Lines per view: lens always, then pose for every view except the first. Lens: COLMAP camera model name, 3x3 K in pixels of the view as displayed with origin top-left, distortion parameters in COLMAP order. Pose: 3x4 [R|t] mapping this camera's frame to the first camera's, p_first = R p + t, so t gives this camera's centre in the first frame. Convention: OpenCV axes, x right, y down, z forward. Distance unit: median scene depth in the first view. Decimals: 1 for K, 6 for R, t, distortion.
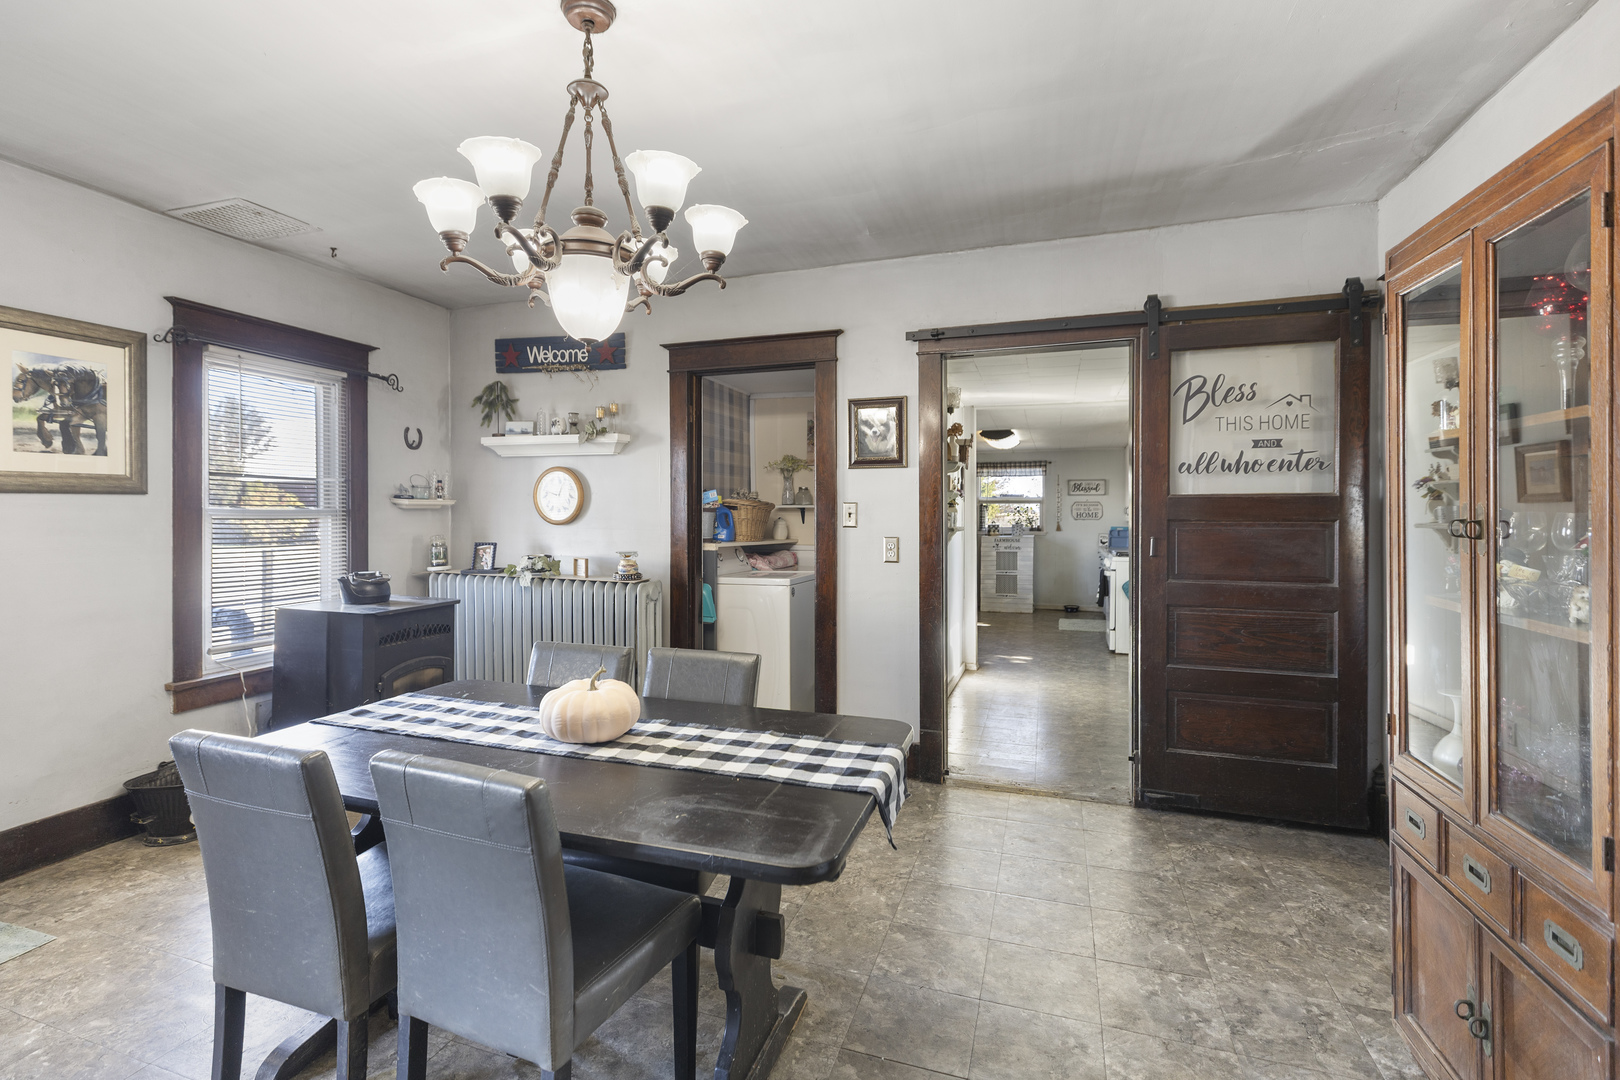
lens RADIAL K [[741.3, 0, 813.7], [0, 741.3, 506.1], [0, 0, 1]] dist [0.001669, 0.000219]
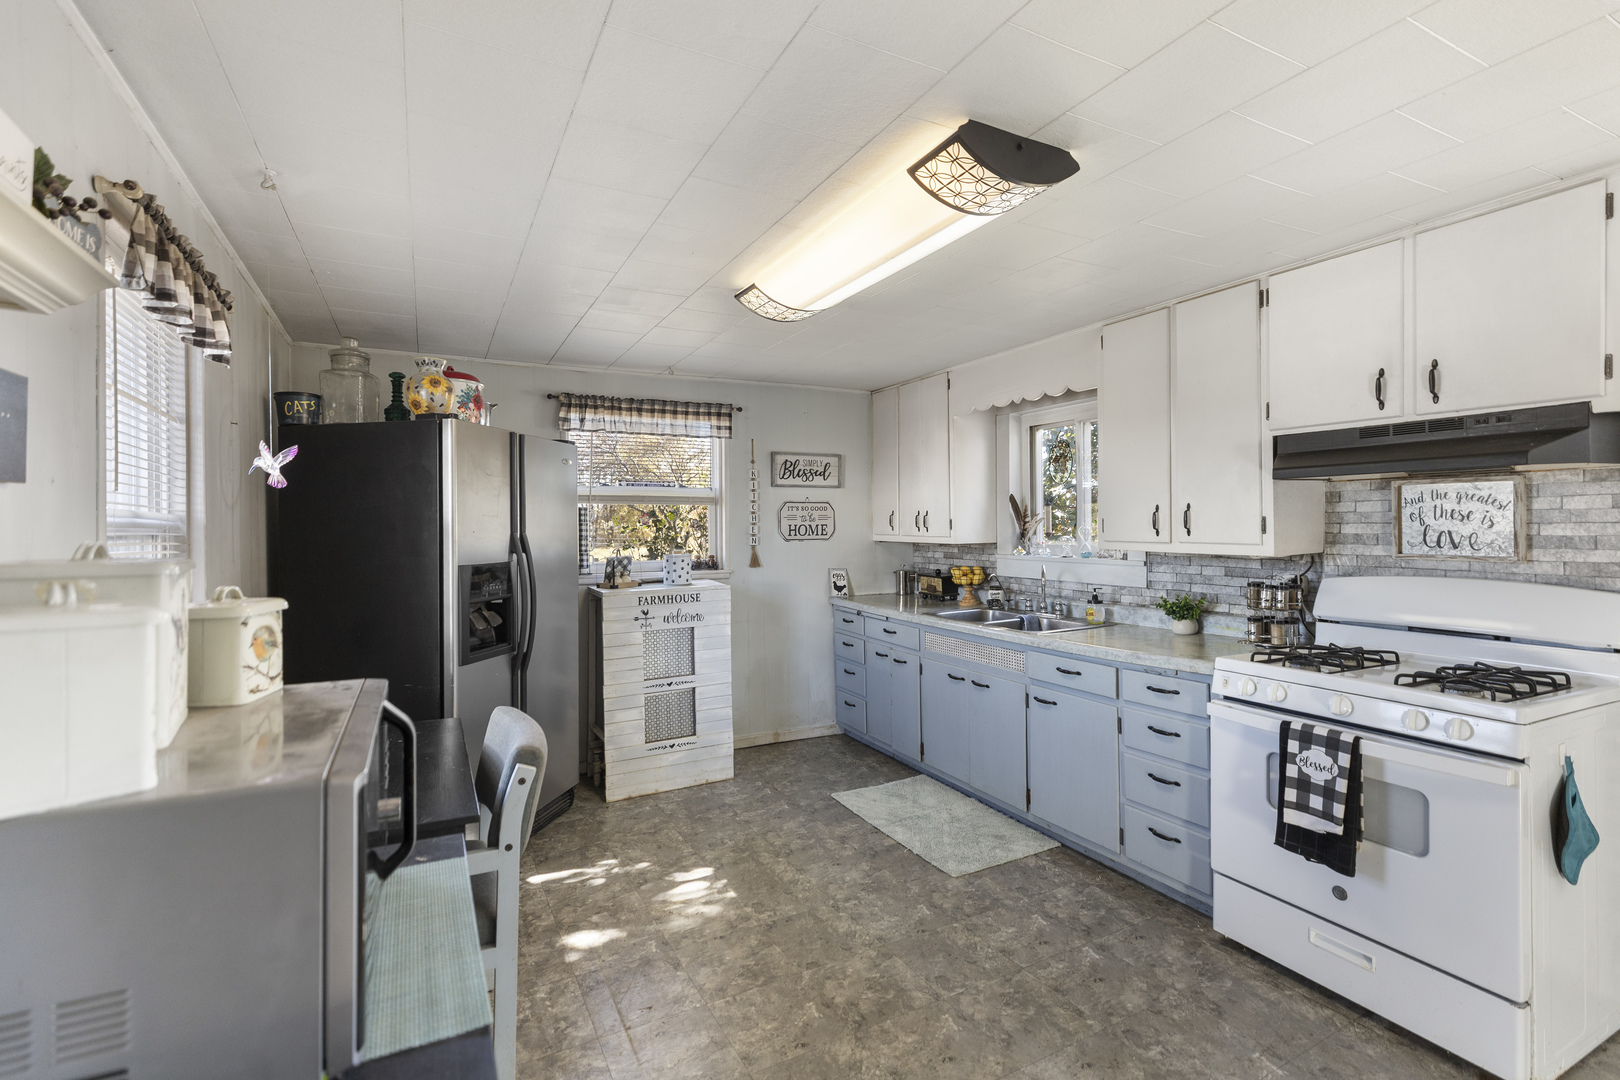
lens RADIAL K [[741.3, 0, 807.3], [0, 741.3, 531.5], [0, 0, 1]] dist [0.001669, 0.000219]
pose [[0.689573, 0.000100, 0.724216, 0.037622], [-0.002021, 0.999996, 0.001786, 0.011854], [-0.724213, -0.002695, 0.689571, 0.678271]]
